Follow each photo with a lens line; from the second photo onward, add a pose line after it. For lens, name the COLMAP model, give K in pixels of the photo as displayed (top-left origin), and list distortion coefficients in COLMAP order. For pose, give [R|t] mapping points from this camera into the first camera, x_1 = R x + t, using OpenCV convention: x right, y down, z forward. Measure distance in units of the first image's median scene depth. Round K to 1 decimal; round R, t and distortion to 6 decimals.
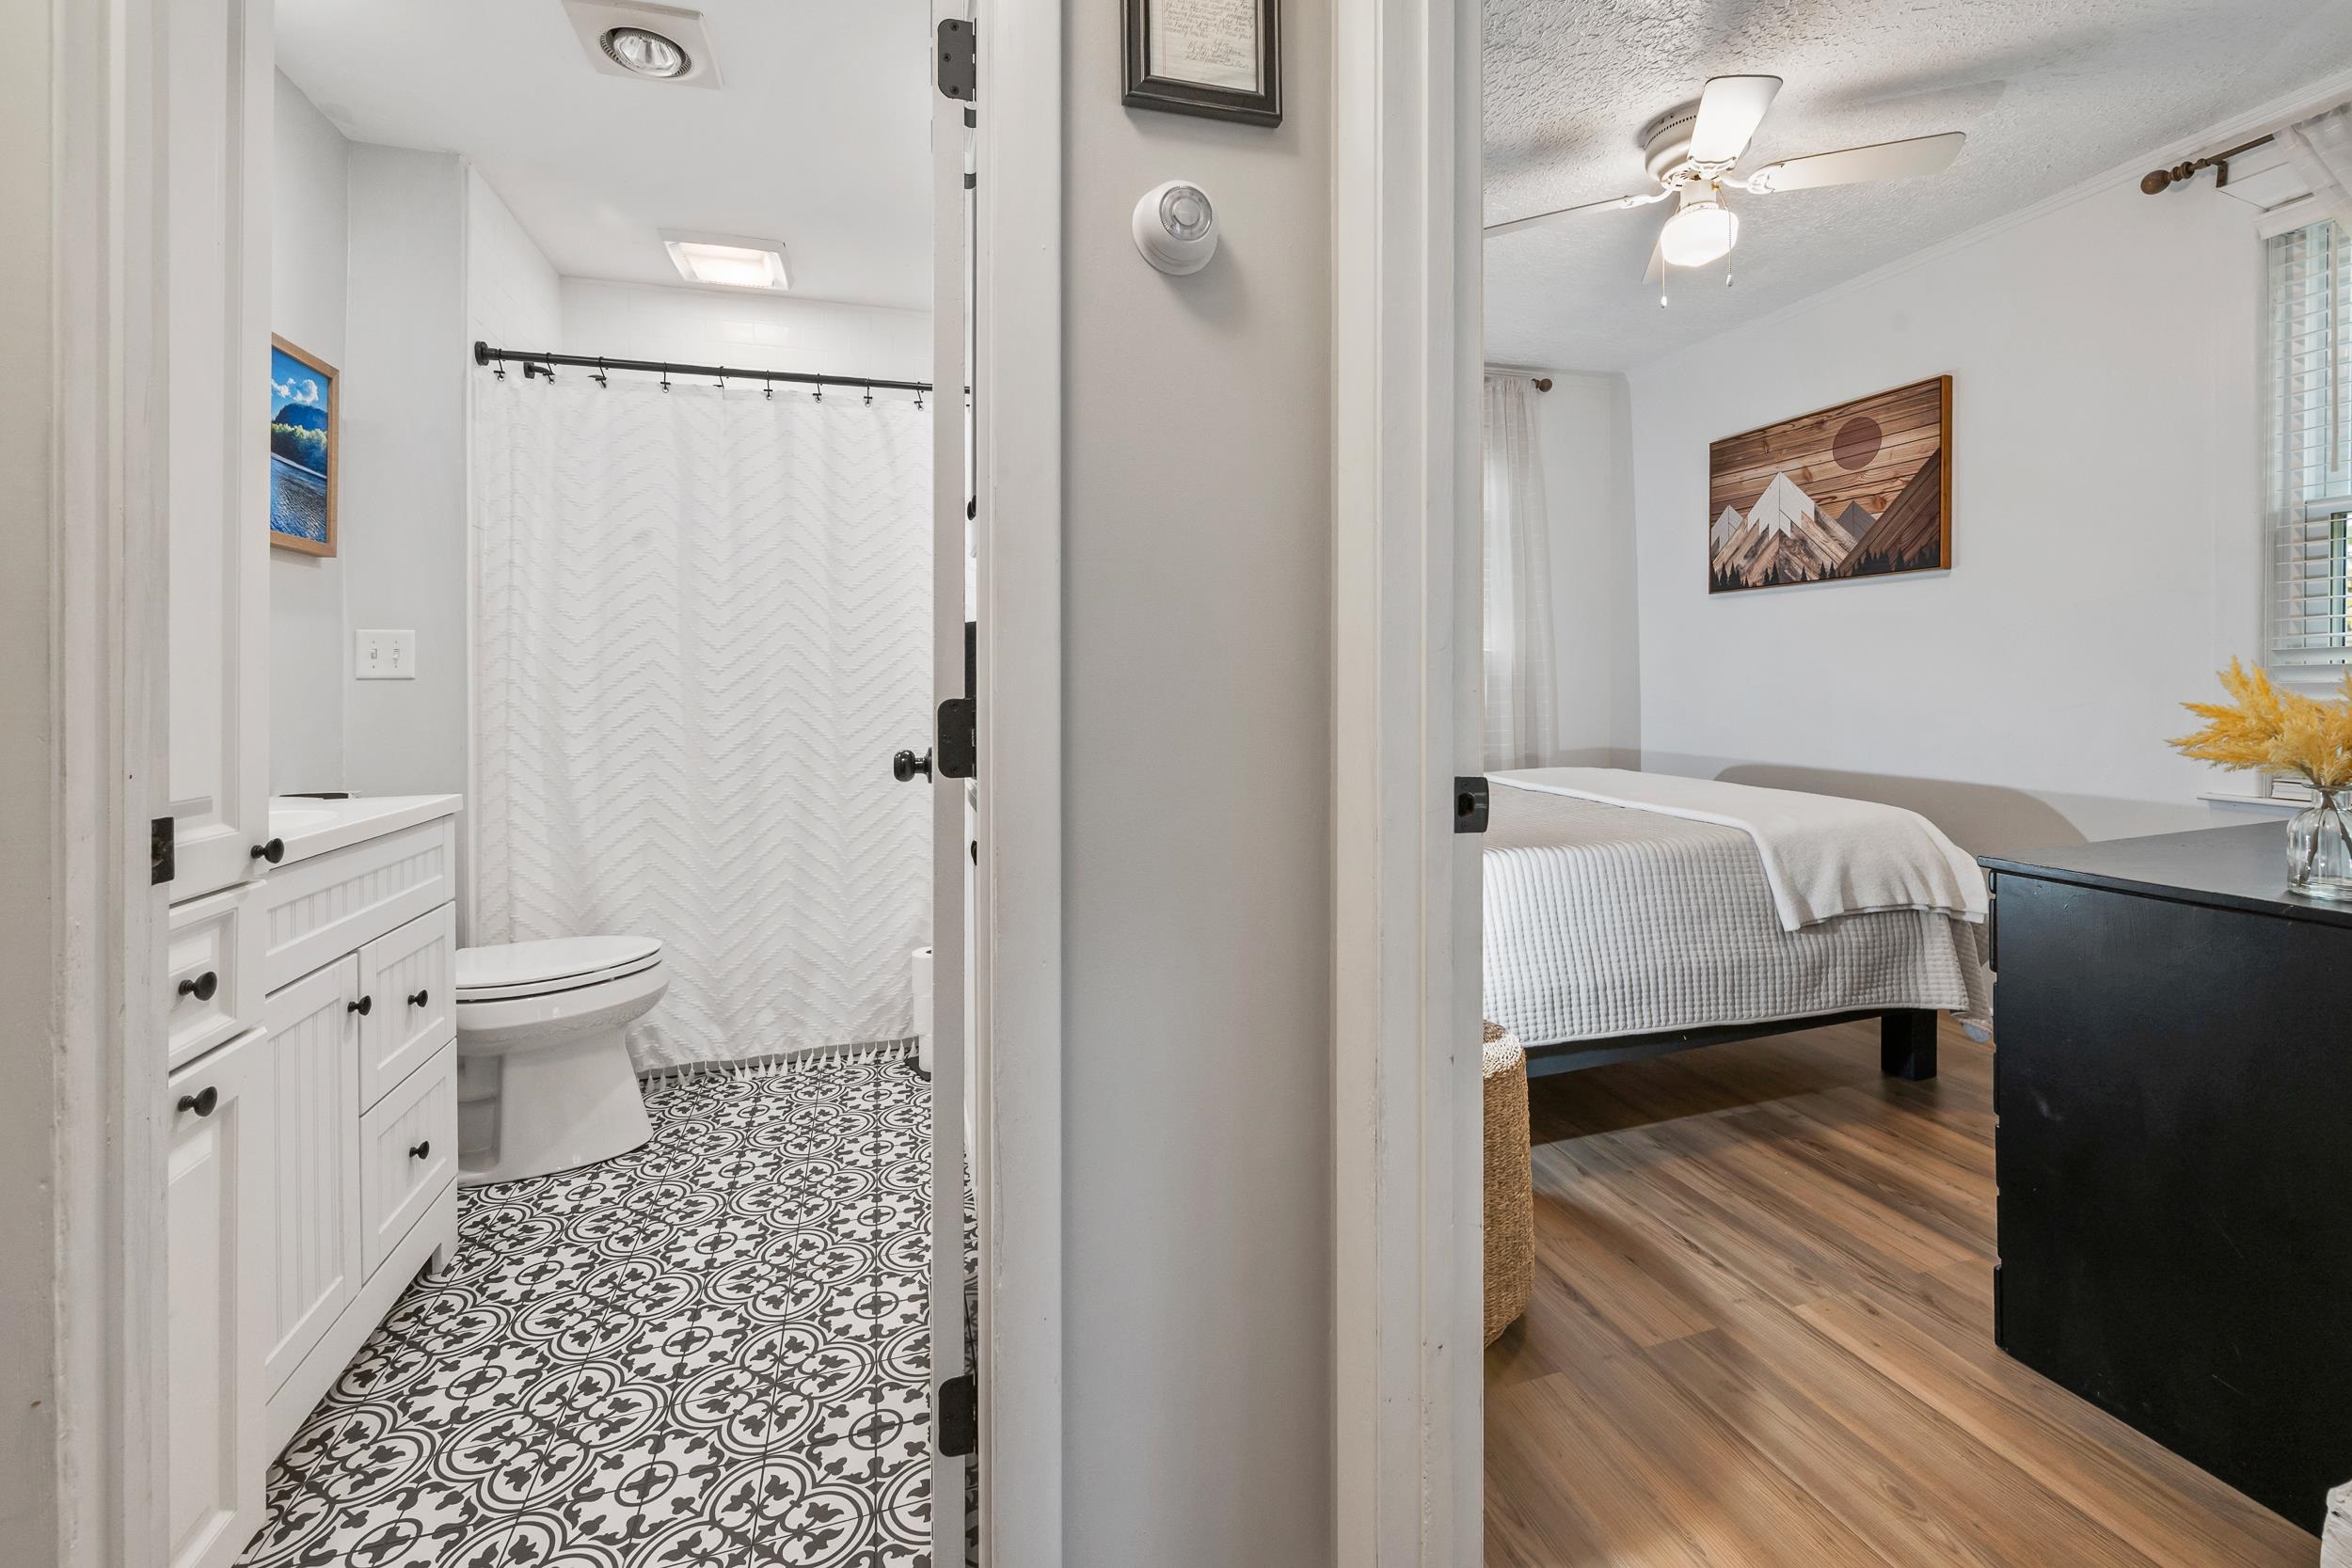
lens RADIAL K [[960.2, 0, 1197.5], [0, 960.2, 693.7], [0, 0, 1]] dist [0.000336, -0.000064]
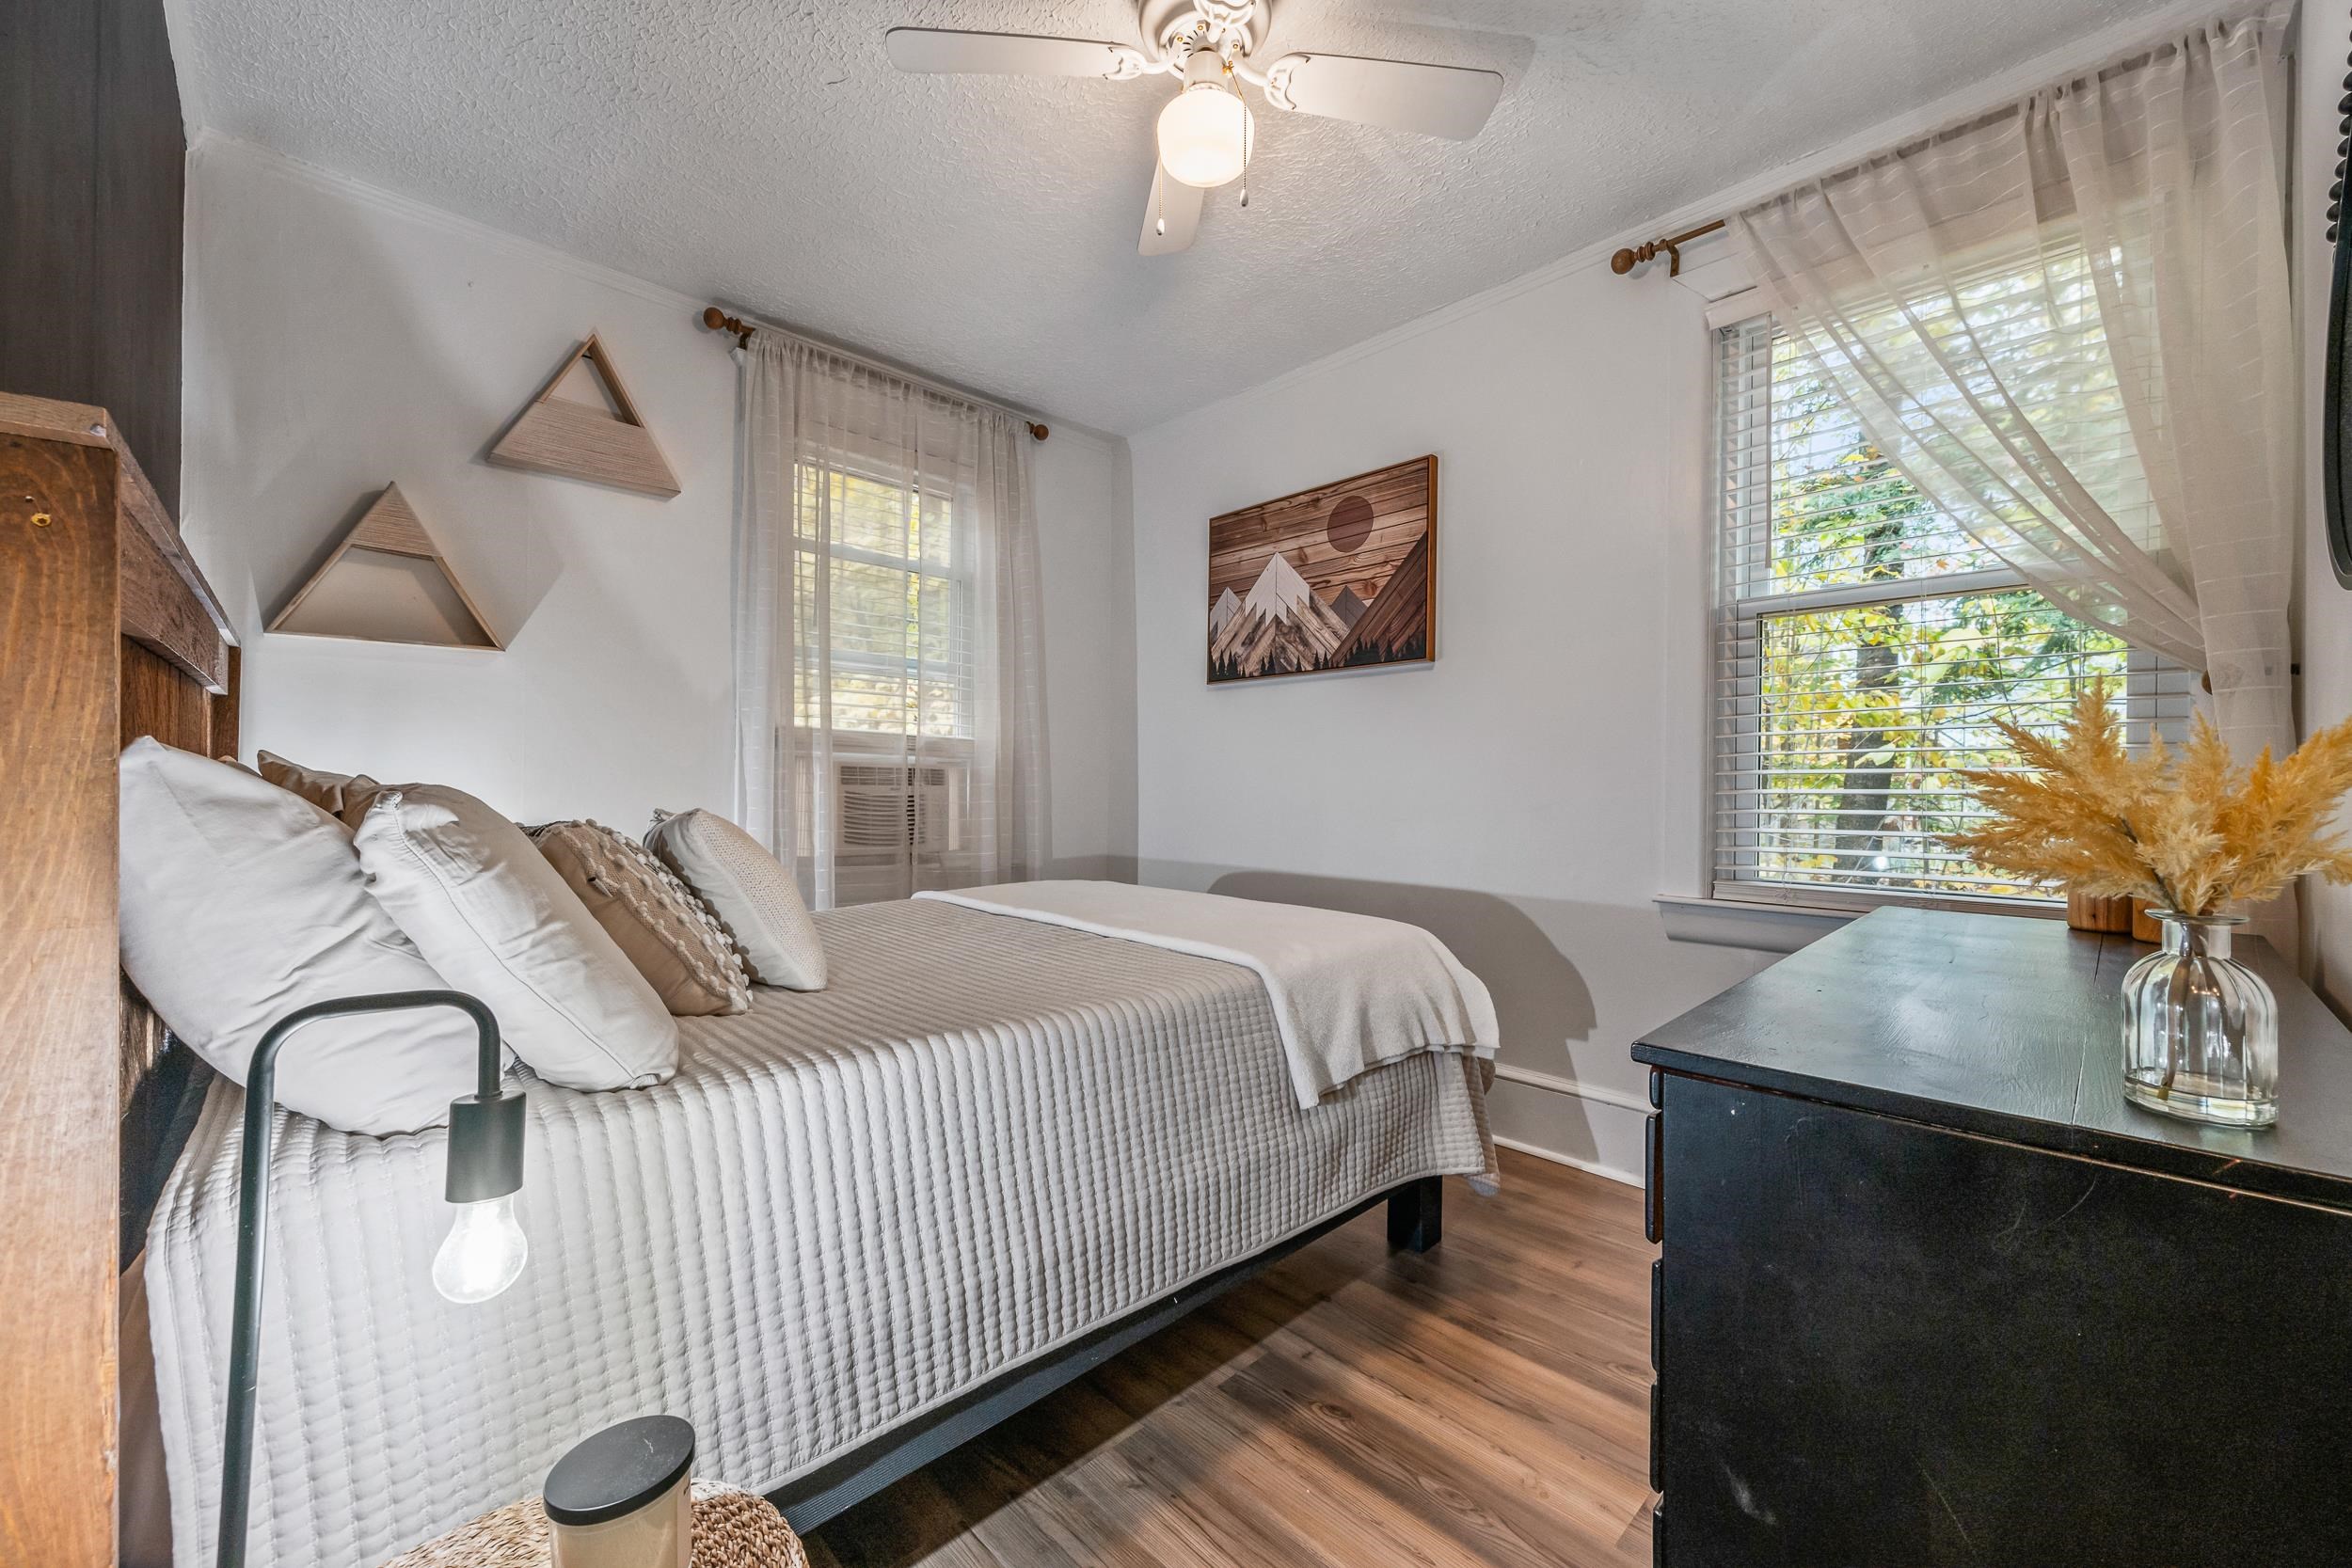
lens RADIAL K [[924.2, 0, 1176.0], [0, 924.2, 784.0], [0, 0, 1]] dist [-0.001835, 0.000082]
pose [[0.895103, 0.019946, 0.445413, 0.200707], [-0.010545, 0.999666, -0.023574, 0.018832], [-0.445735, 0.016404, 0.895015, 0.392412]]
